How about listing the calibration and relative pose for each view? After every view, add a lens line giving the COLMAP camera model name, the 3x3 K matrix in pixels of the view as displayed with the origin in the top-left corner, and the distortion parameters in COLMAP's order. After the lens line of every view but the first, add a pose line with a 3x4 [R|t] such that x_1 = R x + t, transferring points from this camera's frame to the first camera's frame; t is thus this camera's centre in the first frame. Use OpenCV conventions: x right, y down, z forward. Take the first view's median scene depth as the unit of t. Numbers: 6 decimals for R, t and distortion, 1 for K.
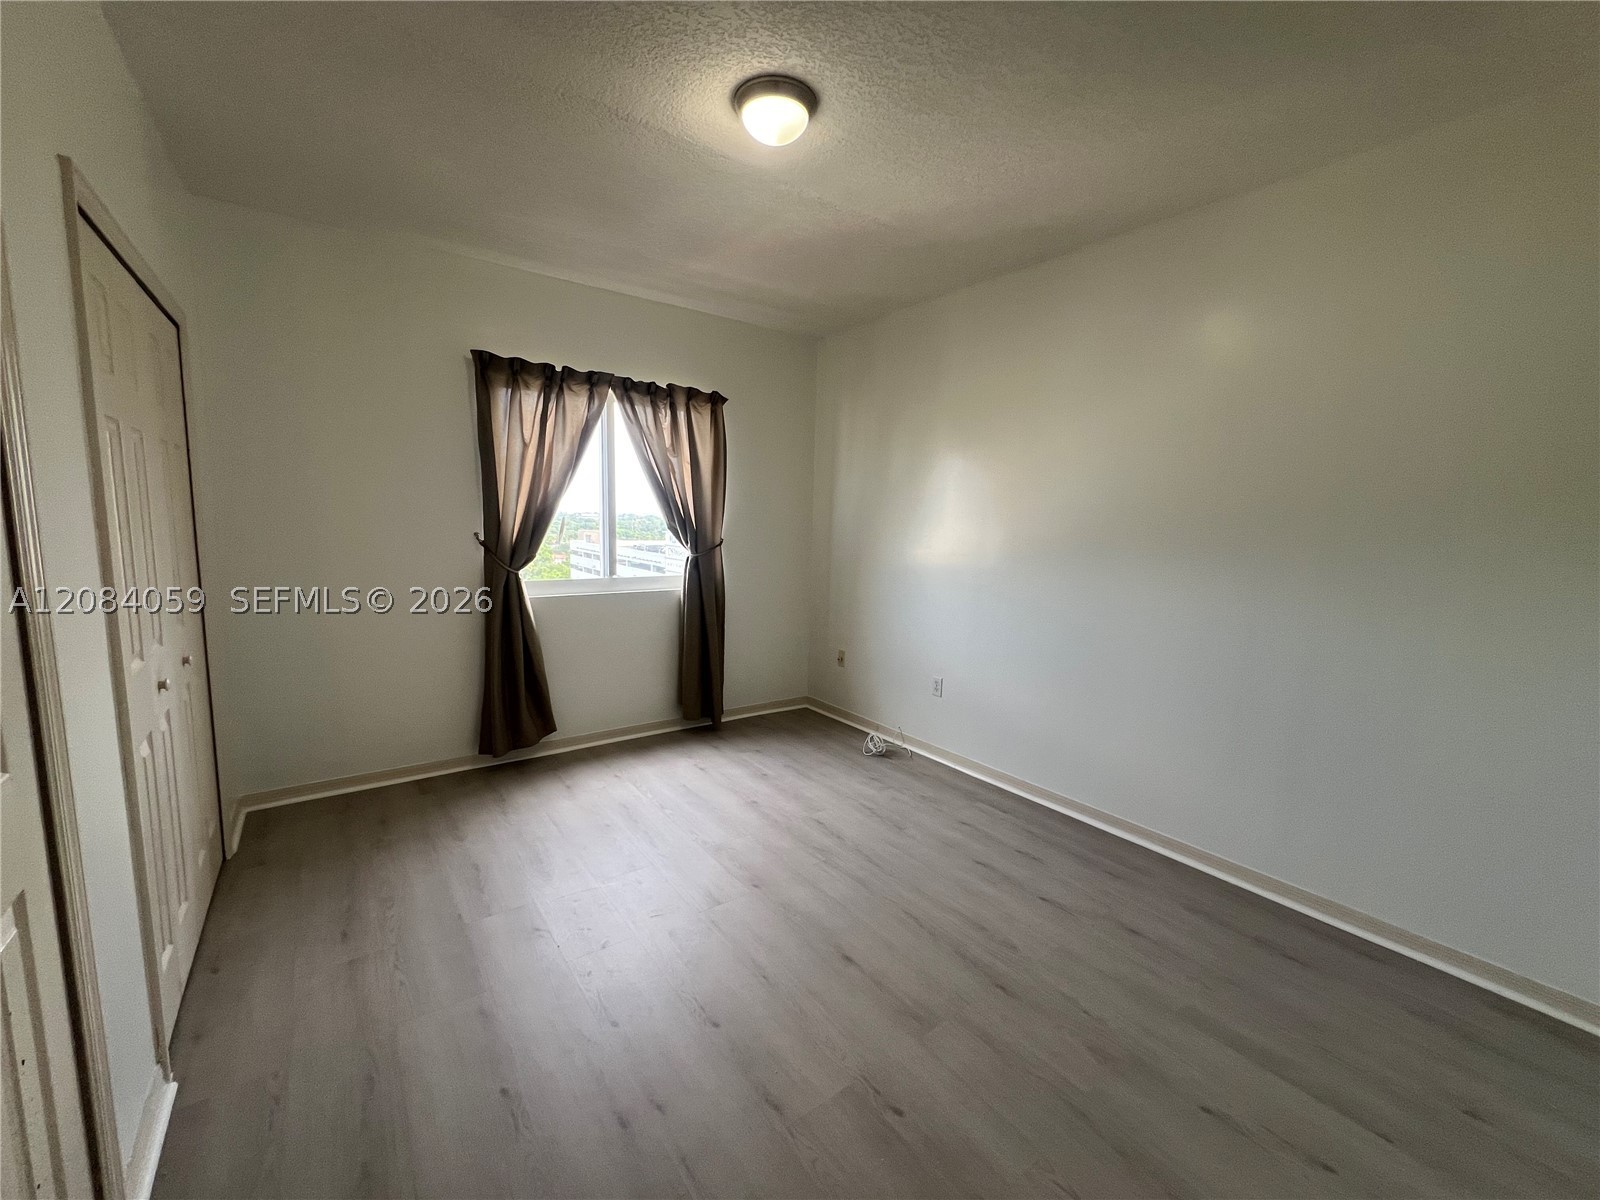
lens RADIAL K [[637.5, 0, 795.7], [0, 637.5, 596.4], [0, 0, 1]] dist [-0.002540, -0.000135]
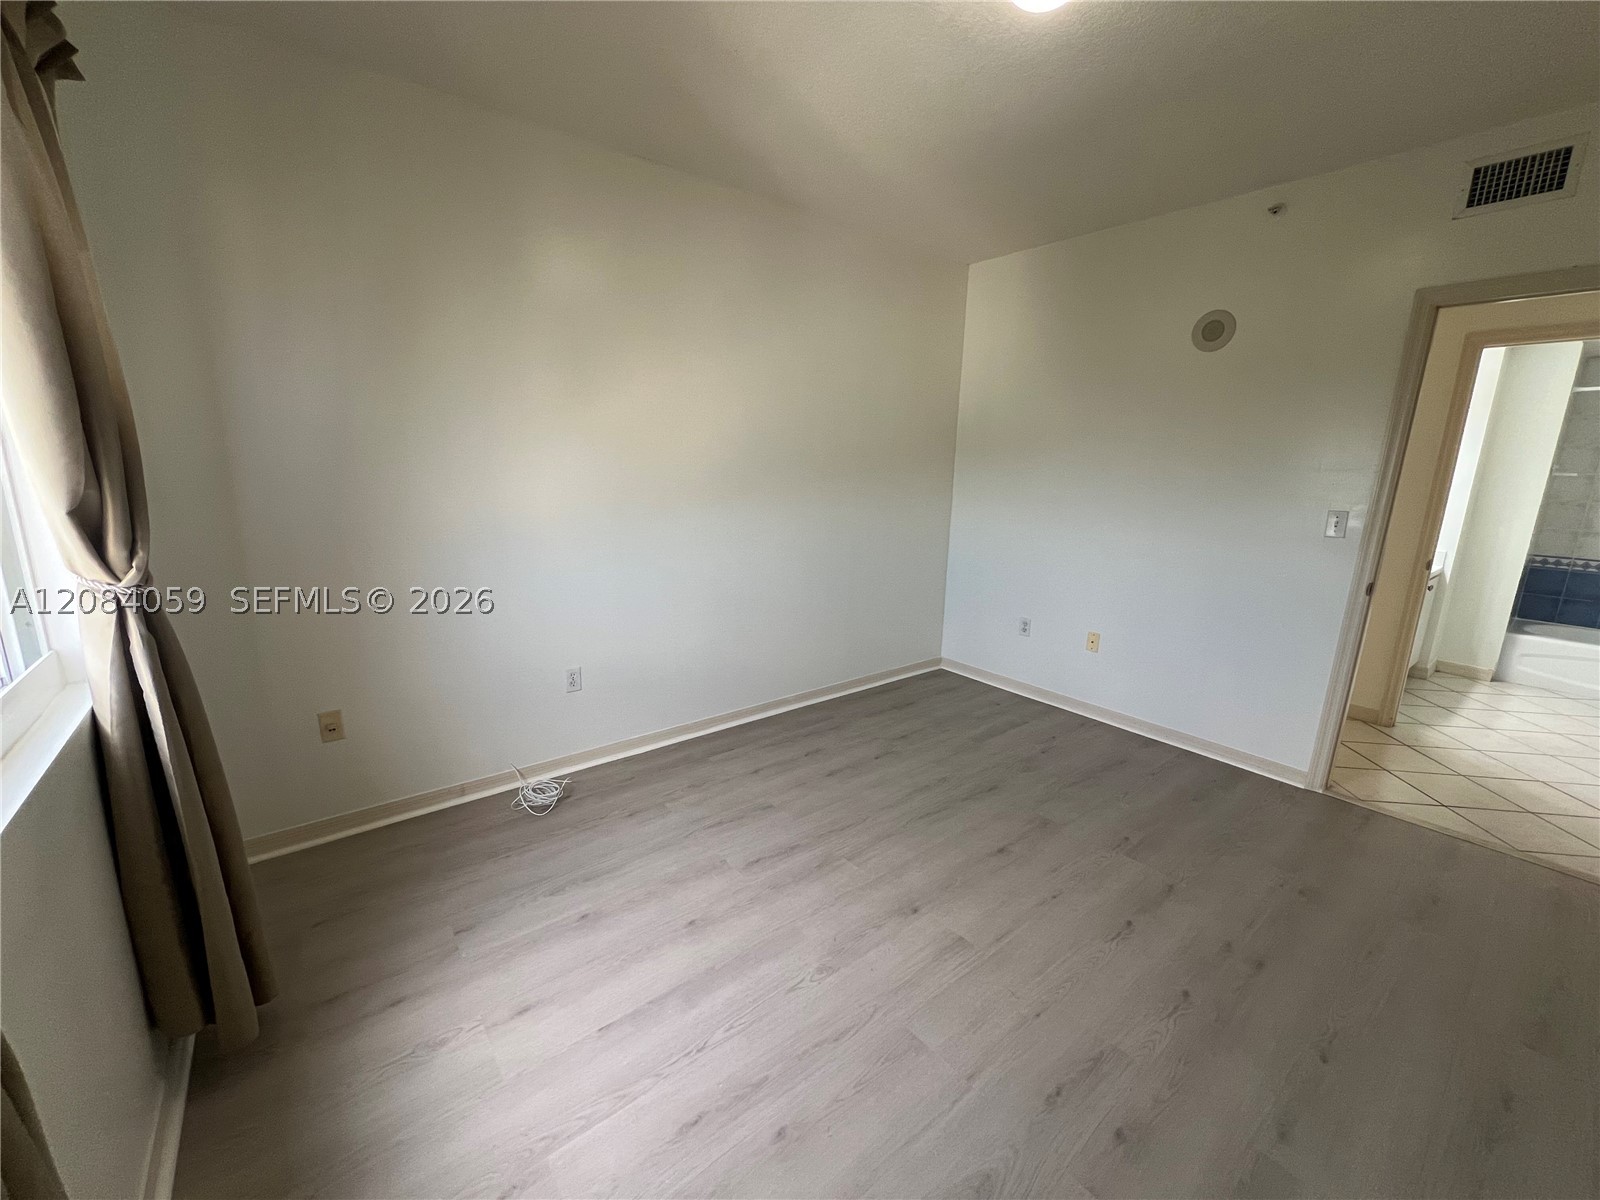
lens RADIAL K [[637.5, 0, 795.7], [0, 637.5, 596.4], [0, 0, 1]] dist [-0.002540, -0.000135]
pose [[-0.036575, -0.238167, 0.970535, -0.624192], [0.096304, 0.965825, 0.240640, -0.140648], [-0.994680, 0.102268, -0.012389, 0.889778]]
